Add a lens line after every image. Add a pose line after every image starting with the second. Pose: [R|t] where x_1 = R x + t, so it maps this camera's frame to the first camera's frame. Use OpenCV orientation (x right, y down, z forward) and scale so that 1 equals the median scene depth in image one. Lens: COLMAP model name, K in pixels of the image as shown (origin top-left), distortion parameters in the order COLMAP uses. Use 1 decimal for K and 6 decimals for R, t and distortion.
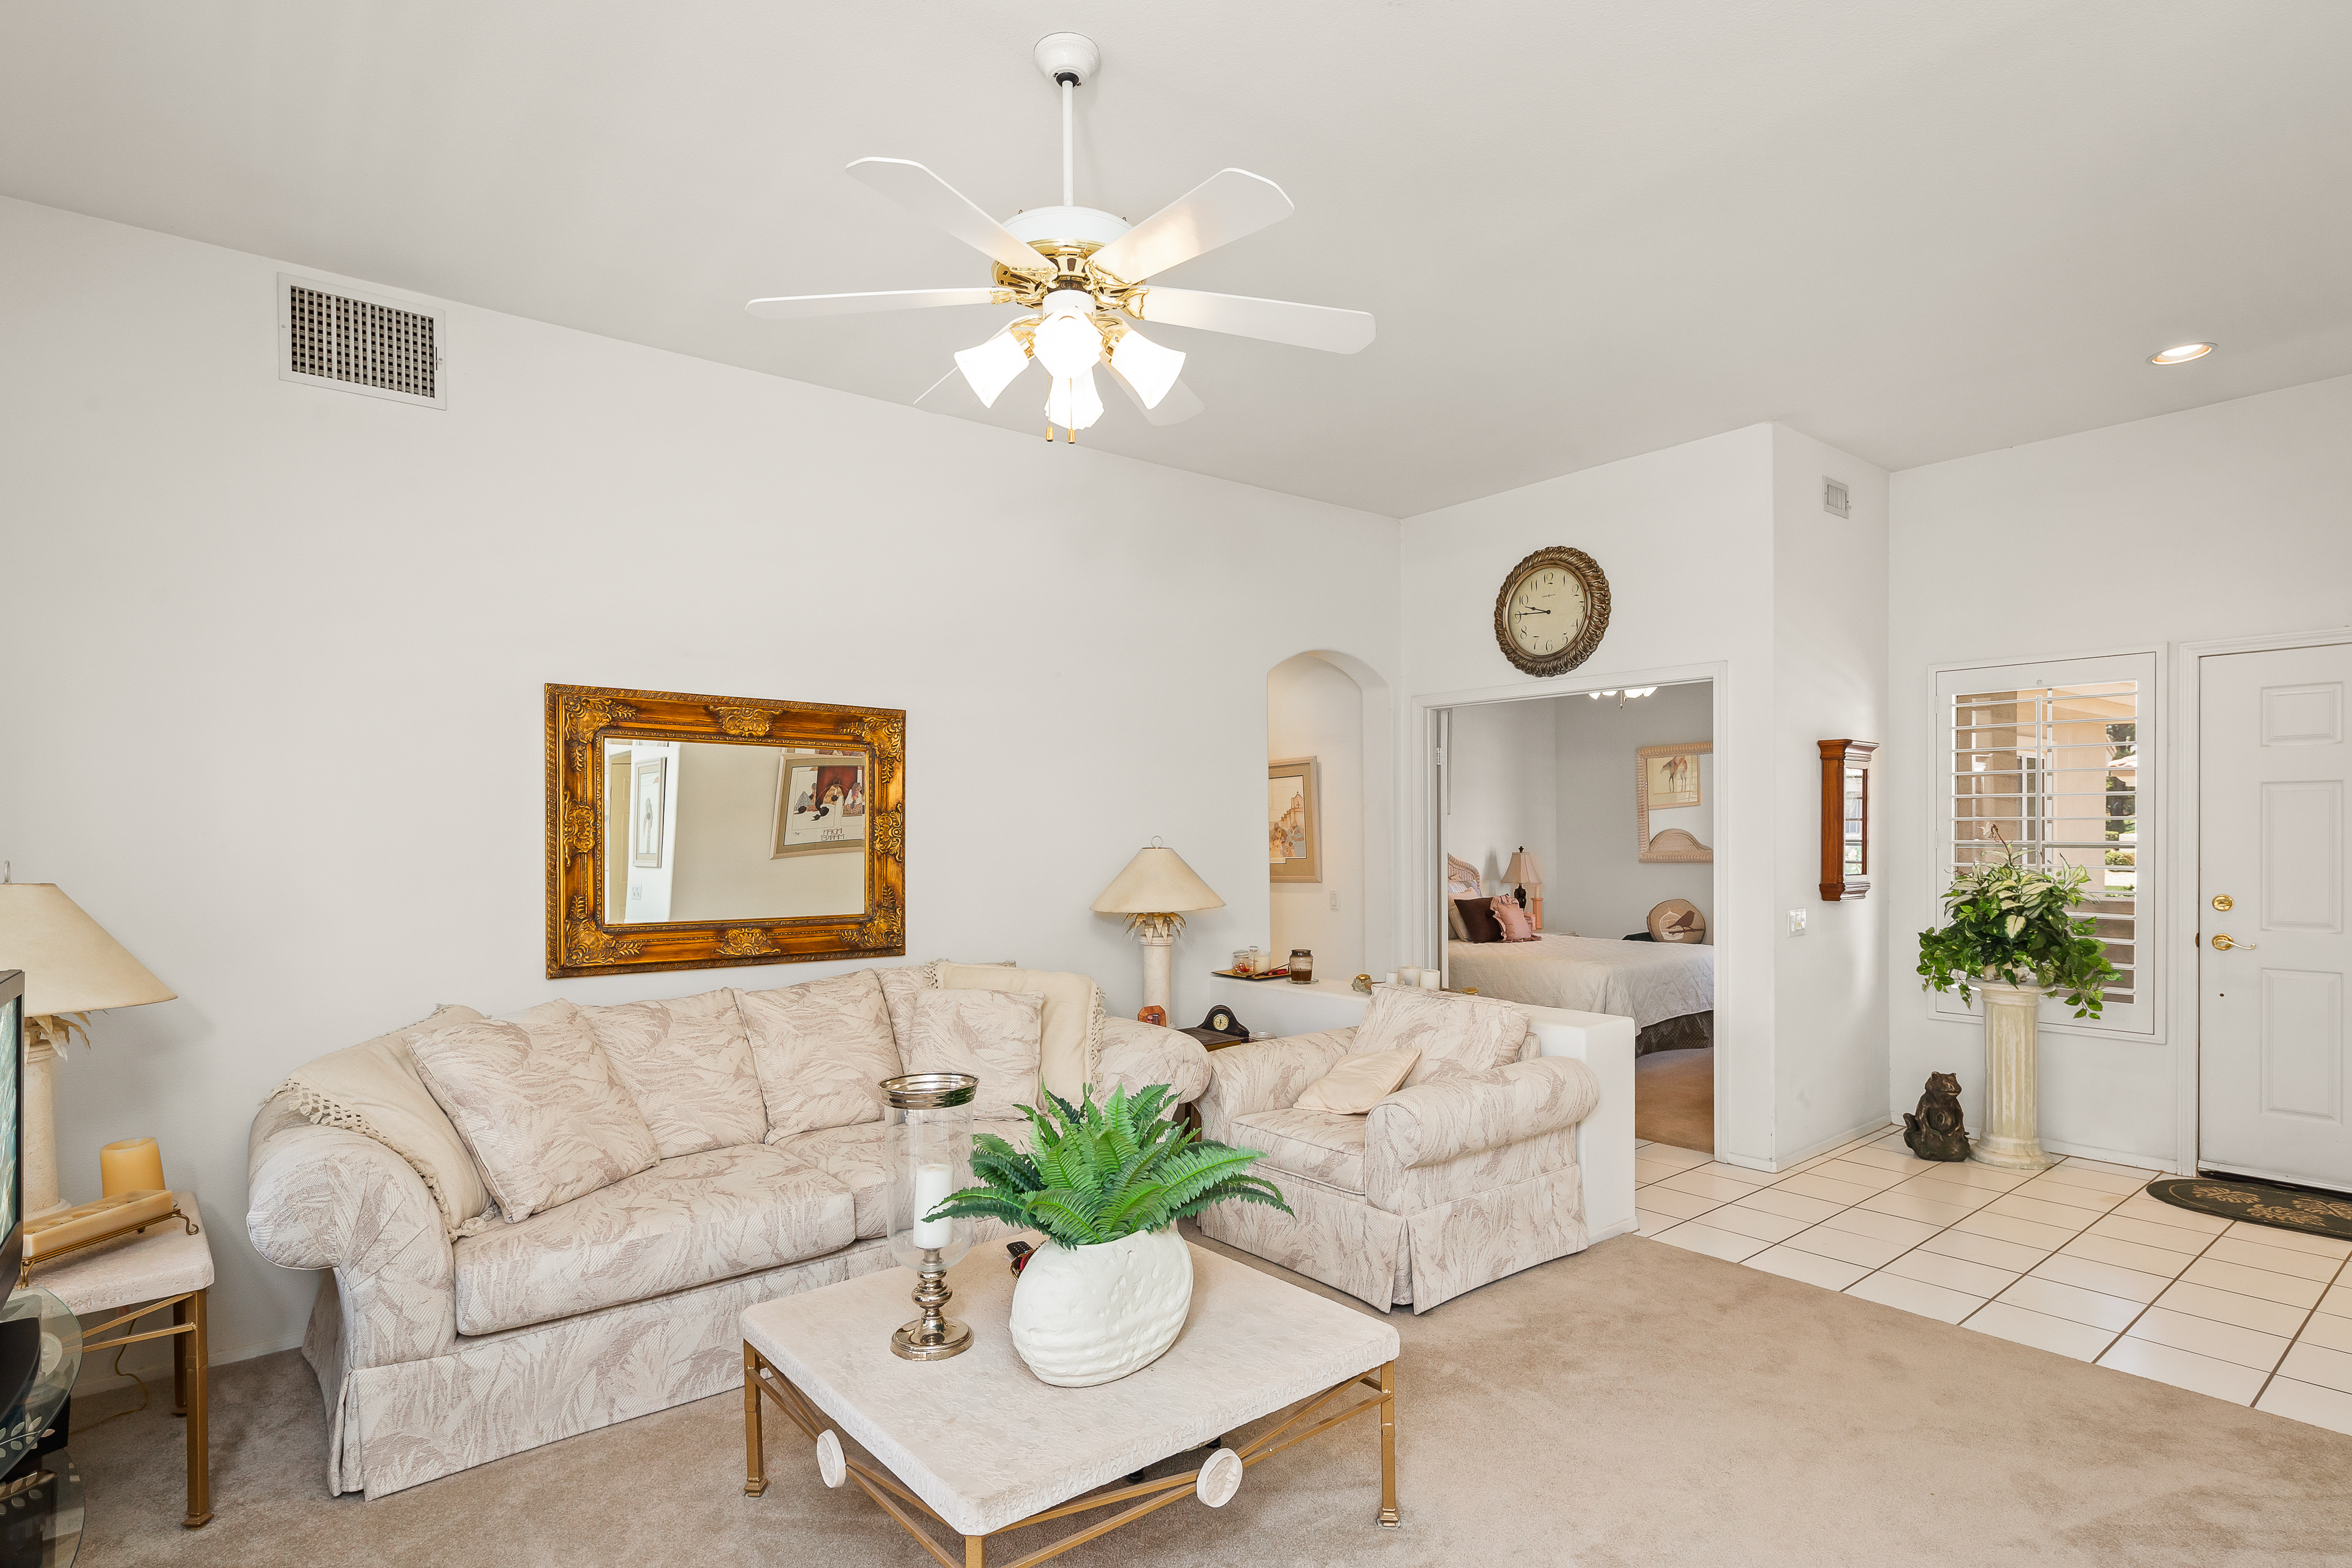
lens RADIAL K [[1179.2, 0, 1159.8], [0, 1179.2, 848.2], [0, 0, 1]] dist [0.001144, -0.001100]
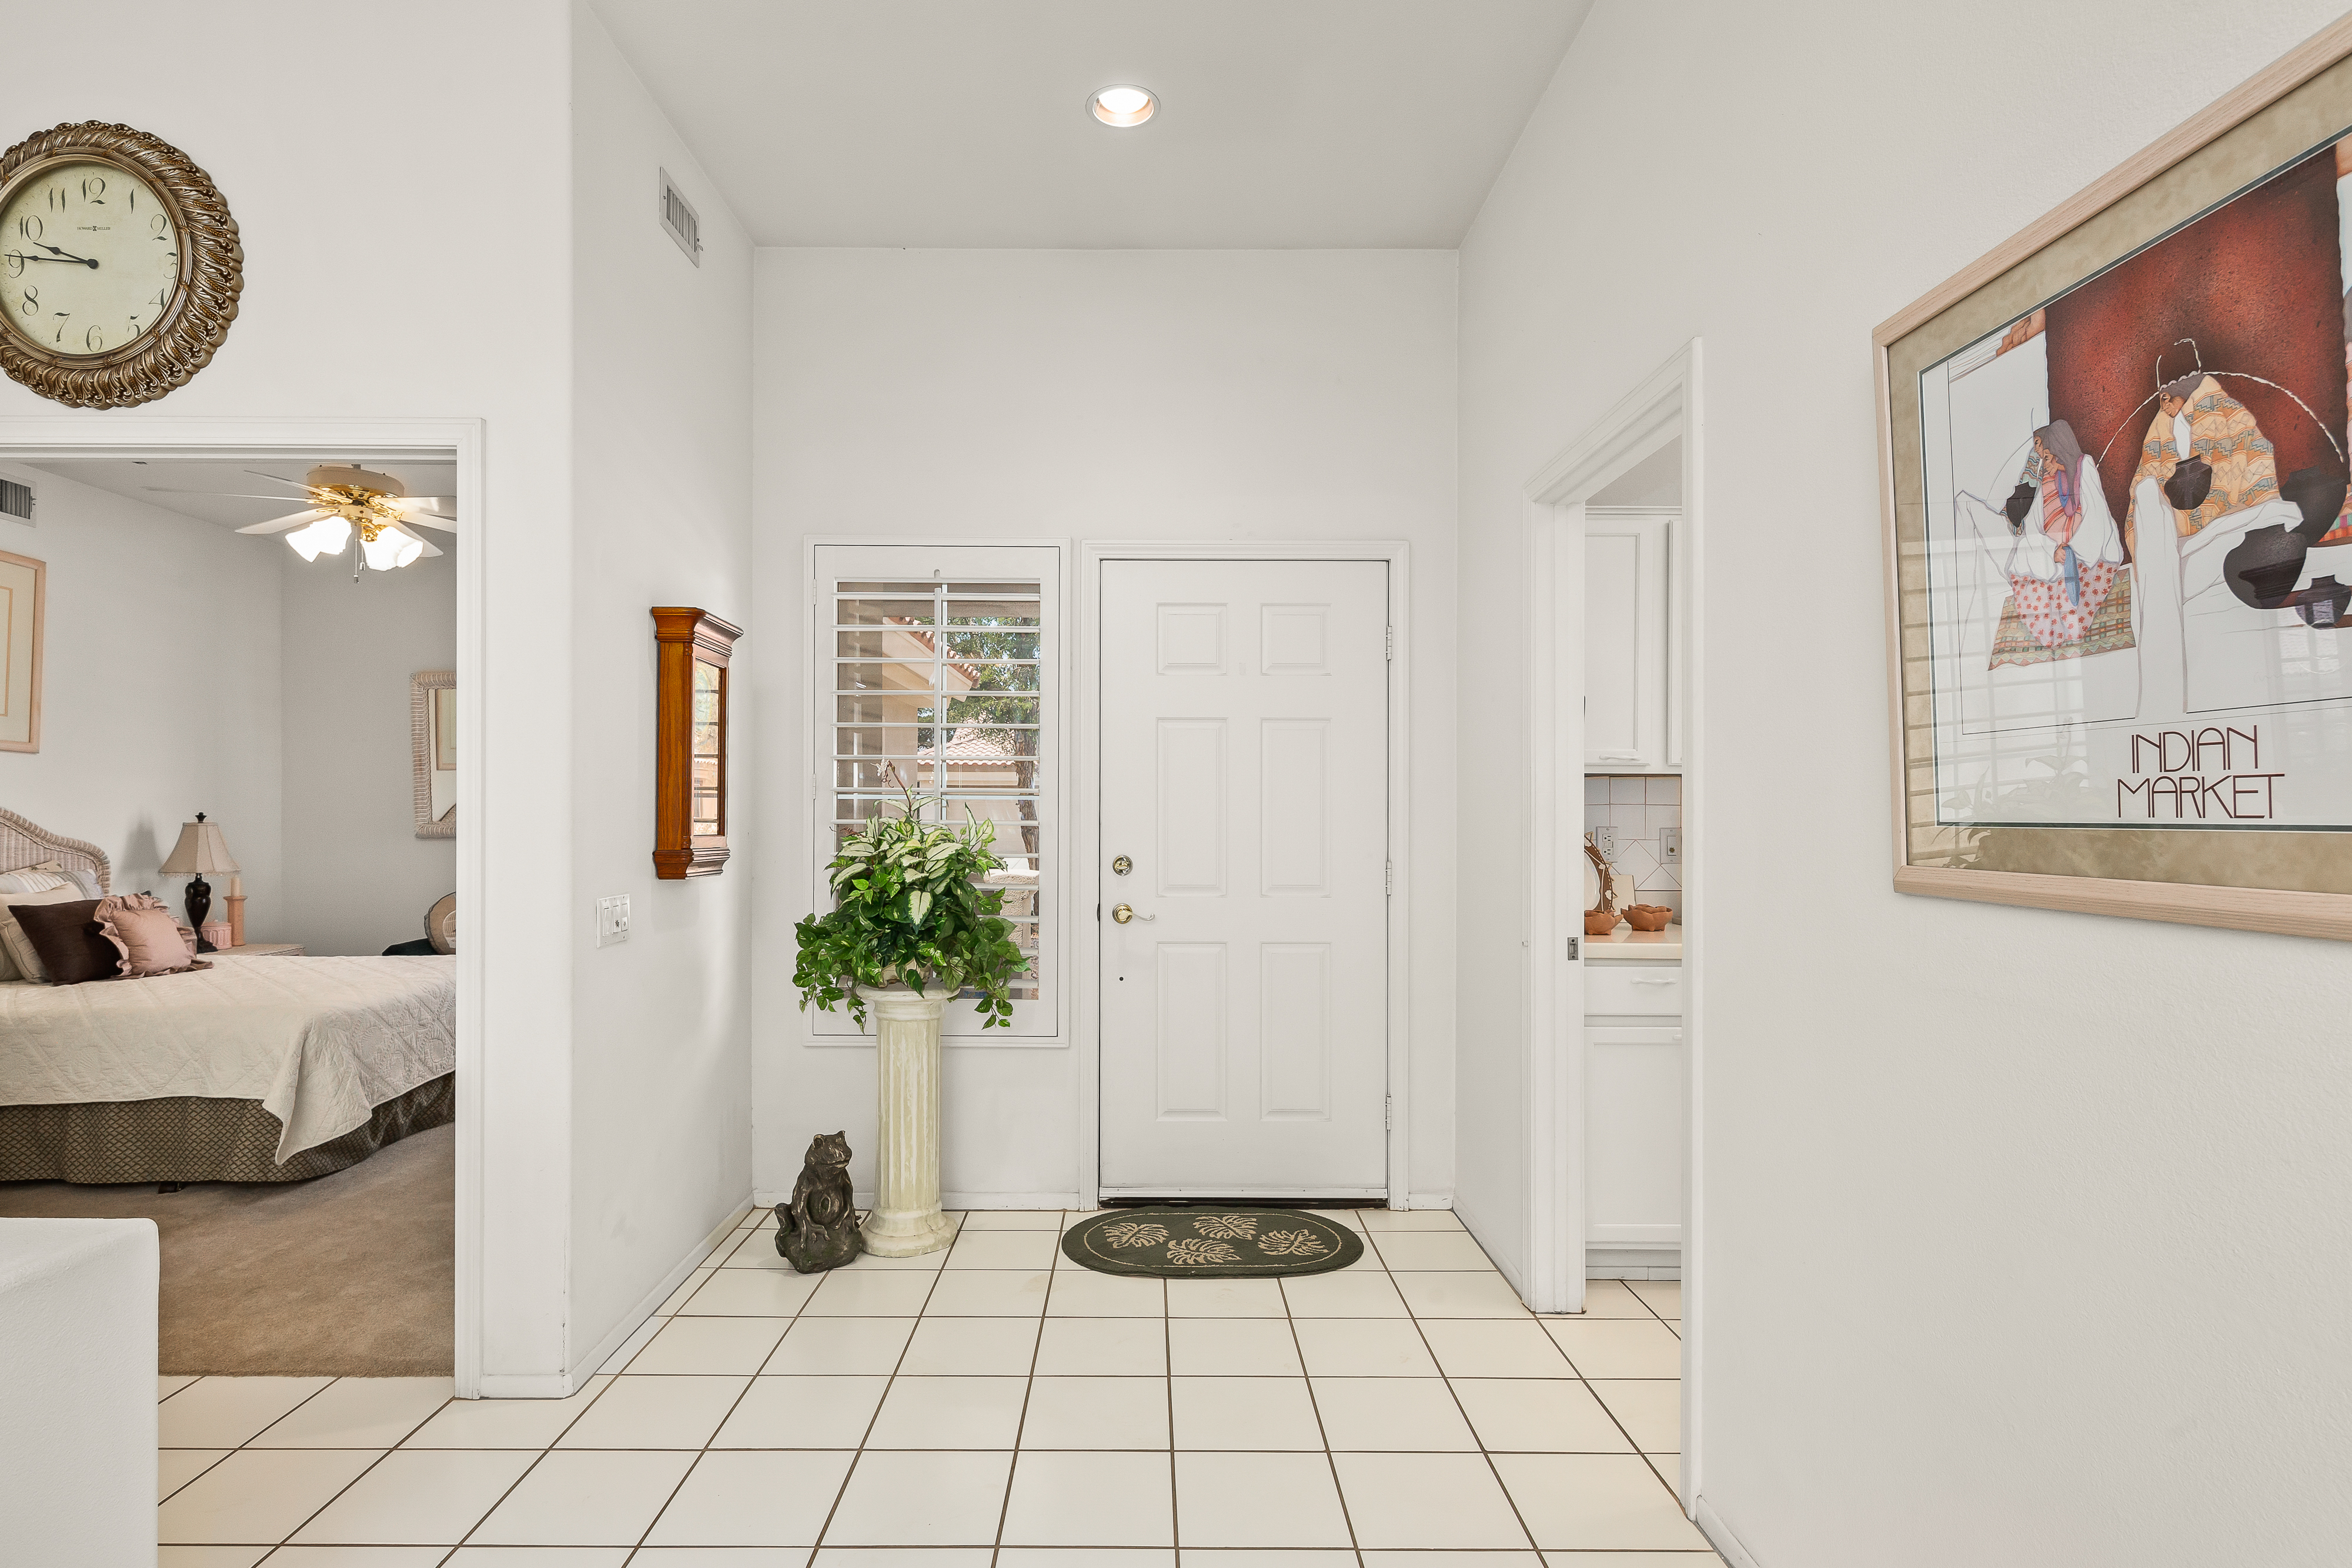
lens RADIAL K [[1192.7, 0, 1143.4], [0, 1192.7, 804.6], [0, 0, 1]] dist [-0.000192, -0.000239]
pose [[0.632002, 0.016885, 0.774783, 0.254694], [0.005540, 0.999639, -0.026304, 0.024583], [-0.774947, 0.020916, 0.631680, 0.437613]]
